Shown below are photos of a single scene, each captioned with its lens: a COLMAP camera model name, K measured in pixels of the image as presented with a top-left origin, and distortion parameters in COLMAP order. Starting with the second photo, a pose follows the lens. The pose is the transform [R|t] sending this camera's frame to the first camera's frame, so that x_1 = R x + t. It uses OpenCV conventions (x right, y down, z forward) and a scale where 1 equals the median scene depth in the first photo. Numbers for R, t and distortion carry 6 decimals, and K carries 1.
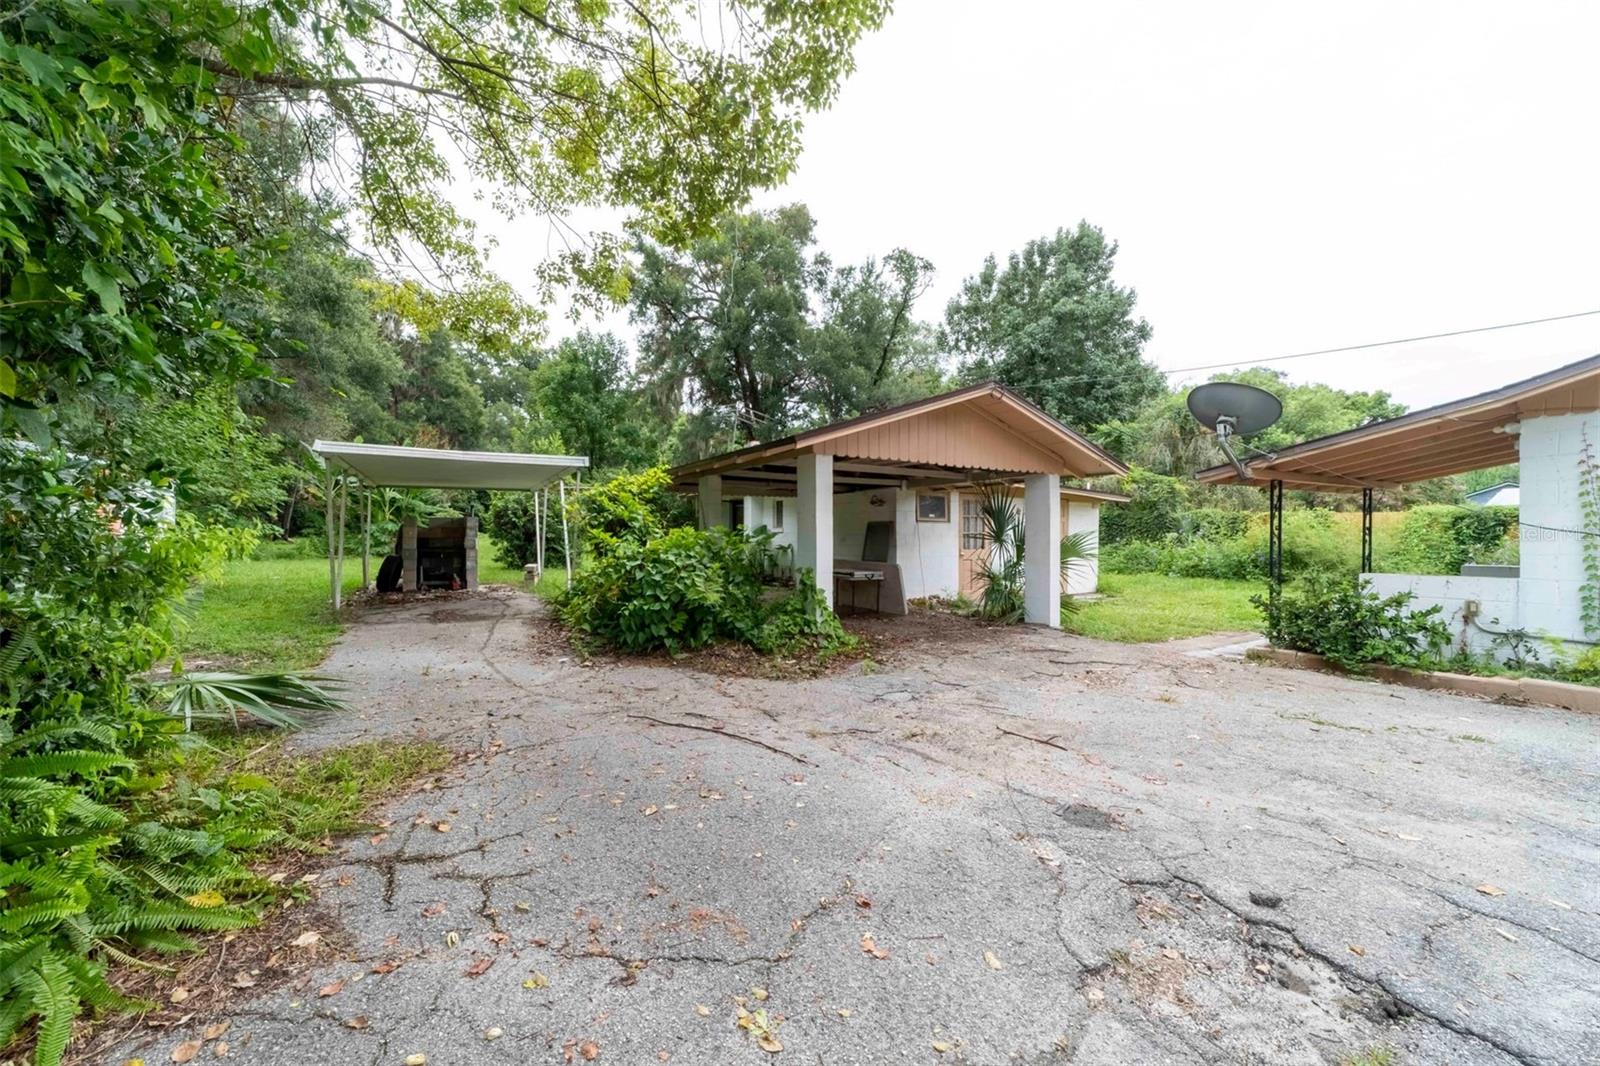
lens RADIAL K [[608.6, 0, 805.7], [0, 608.6, 533.3], [0, 0, 1]] dist [-0.013000, 0.001391]
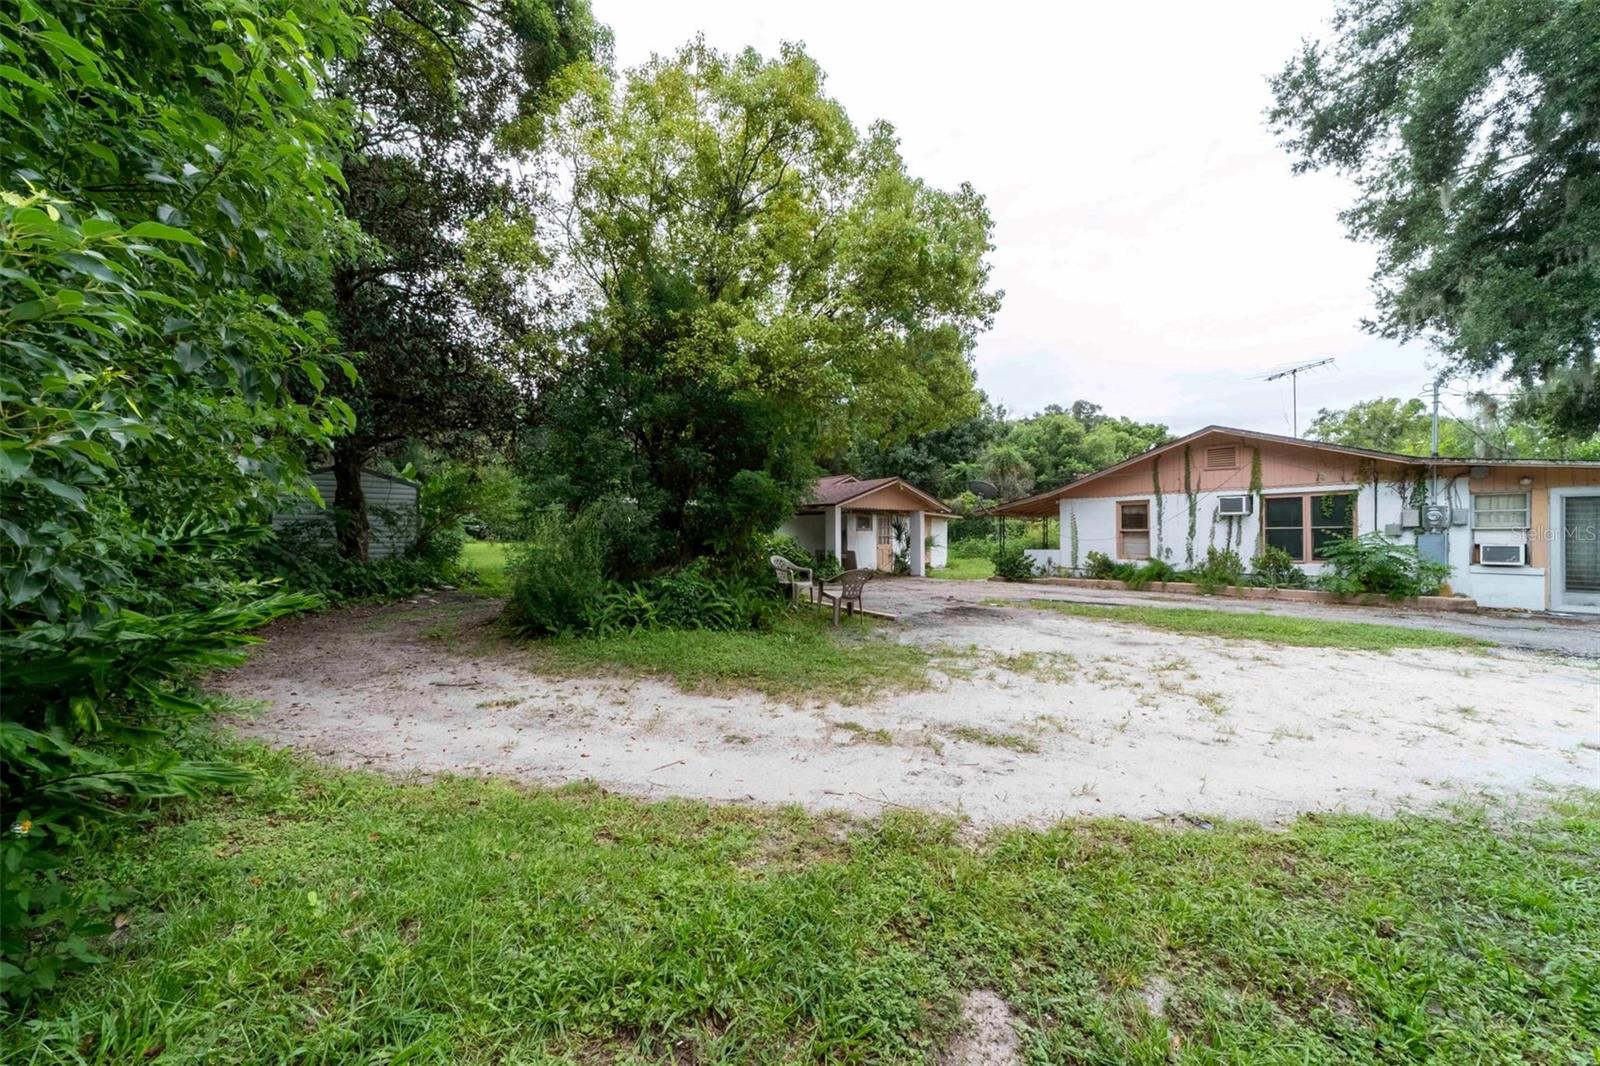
lens RADIAL K [[608.6, 0, 796.9], [0, 608.6, 531.7], [0, 0, 1]] dist [-0.013000, 0.001391]
pose [[0.985078, -0.005856, 0.172011, -0.332959], [0.006334, 0.999977, -0.002230, -0.010279], [-0.171994, 0.003286, 0.985092, -0.868394]]
